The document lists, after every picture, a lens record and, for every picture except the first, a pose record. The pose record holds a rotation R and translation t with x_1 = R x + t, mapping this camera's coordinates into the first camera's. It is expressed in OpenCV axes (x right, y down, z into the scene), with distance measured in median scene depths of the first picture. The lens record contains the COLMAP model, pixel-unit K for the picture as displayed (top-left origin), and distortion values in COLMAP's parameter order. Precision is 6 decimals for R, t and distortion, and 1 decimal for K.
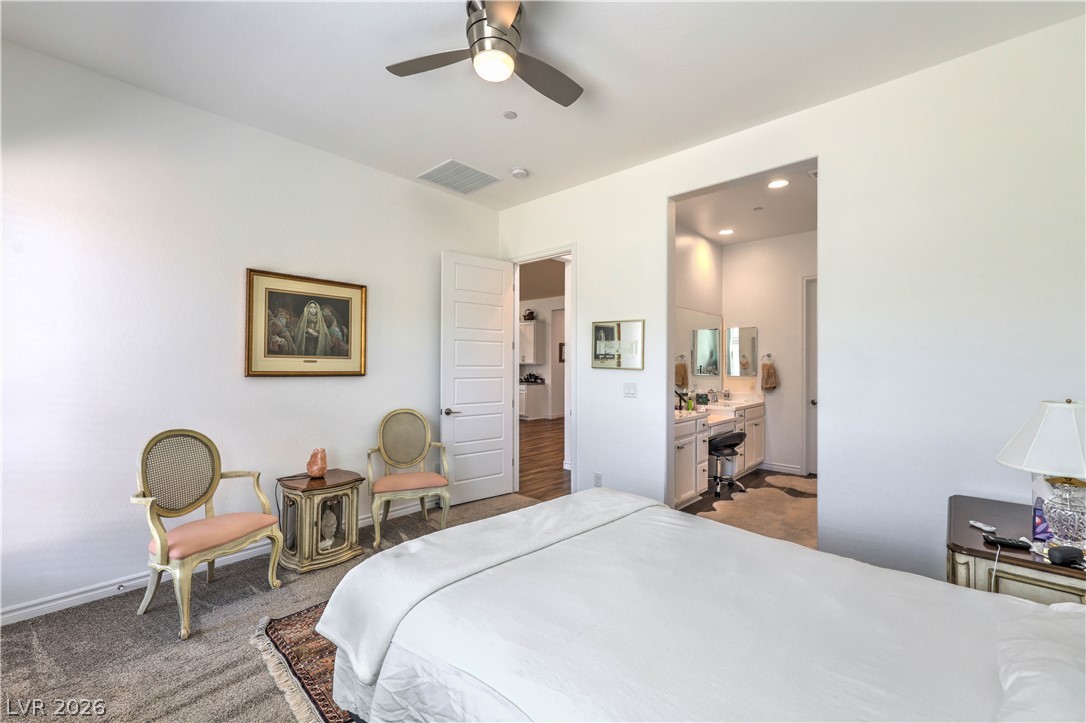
lens RADIAL K [[434.8, 0, 545.2], [0, 434.8, 362.2], [0, 0, 1]] dist [0.002349, 0.000342]
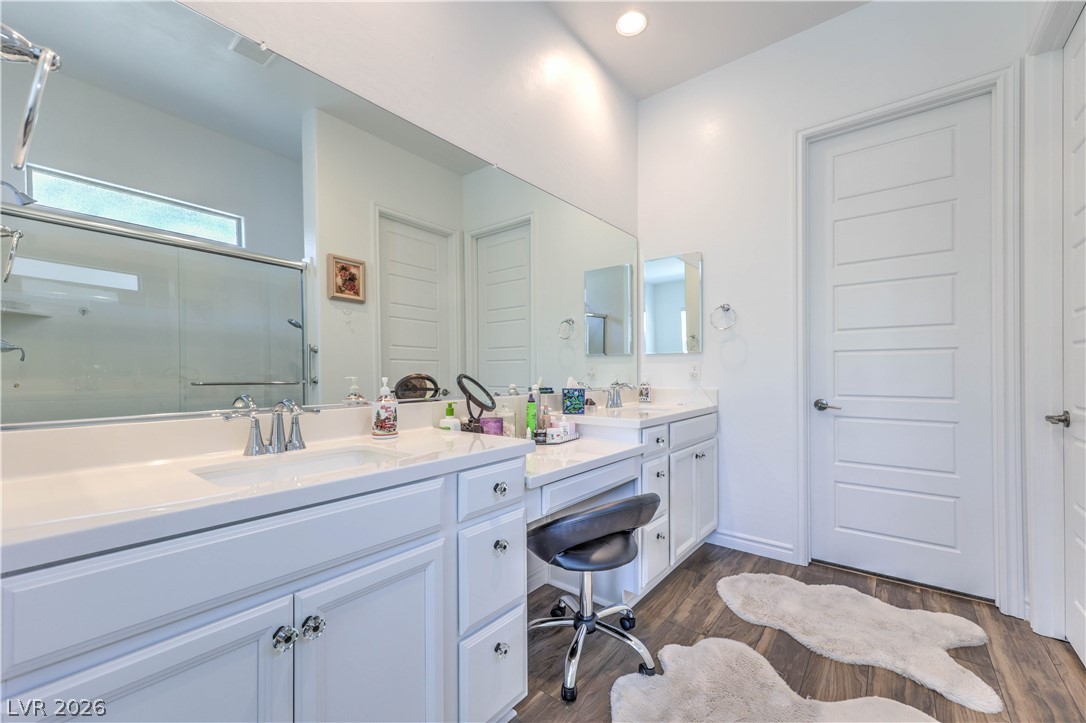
lens RADIAL K [[434.8, 0, 545.2], [0, 434.8, 362.2], [0, 0, 1]] dist [0.002349, 0.000342]
pose [[0.997724, 0.000645, 0.067420, 0.309363], [0.000176, 0.999926, -0.012164, 0.053638], [-0.067423, 0.012148, 0.997651, 0.585351]]
